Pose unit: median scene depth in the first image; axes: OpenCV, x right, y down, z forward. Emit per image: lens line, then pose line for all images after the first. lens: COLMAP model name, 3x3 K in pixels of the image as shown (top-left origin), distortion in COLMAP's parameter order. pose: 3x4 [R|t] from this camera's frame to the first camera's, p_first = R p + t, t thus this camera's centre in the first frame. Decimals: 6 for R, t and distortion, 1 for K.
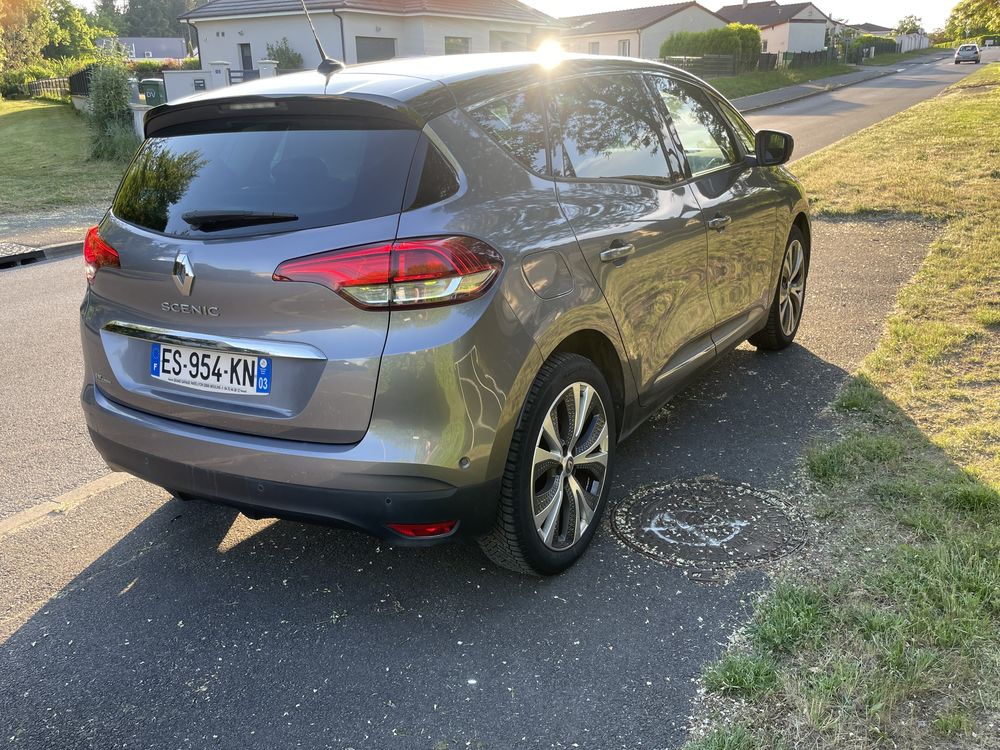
lens RADIAL K [[860.1, 0, 500.0], [0, 860.1, 375.0], [0, 0, 1]] dist [0.087268, -0.126764]
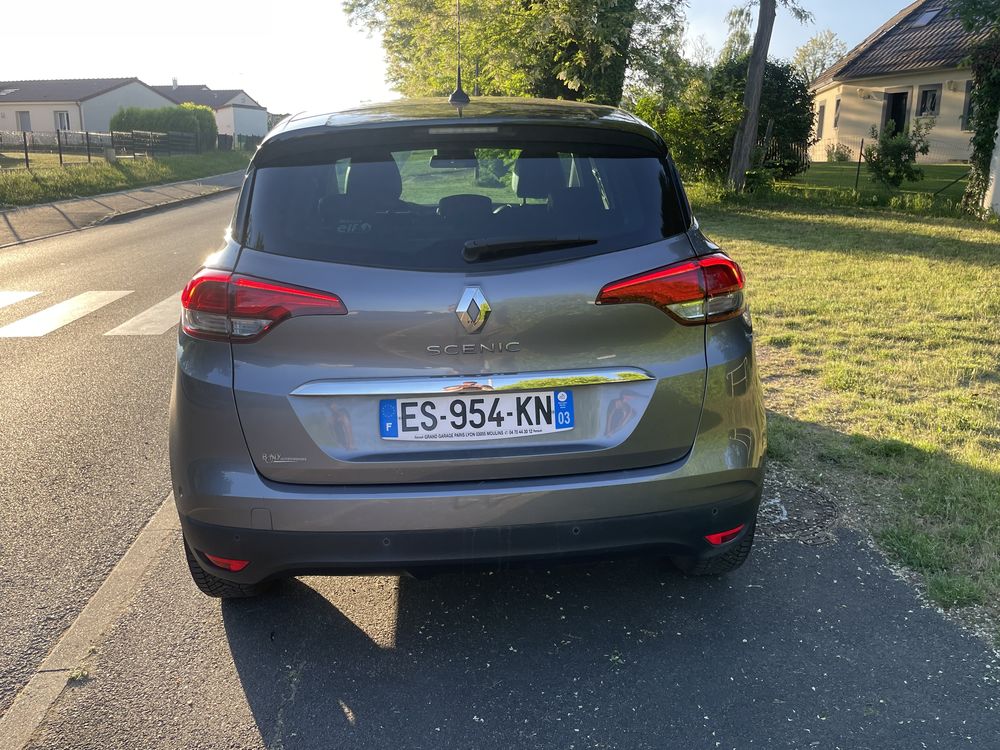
lens RADIAL K [[871.7, 0, 500.0], [0, 871.7, 375.0], [0, 0, 1]] dist [0.094369, -0.141421]
pose [[0.819355, -0.104604, 0.563662, -0.828502], [0.155008, 0.987013, -0.042155, -0.007005], [-0.551932, 0.121912, 0.824929, 0.245669]]
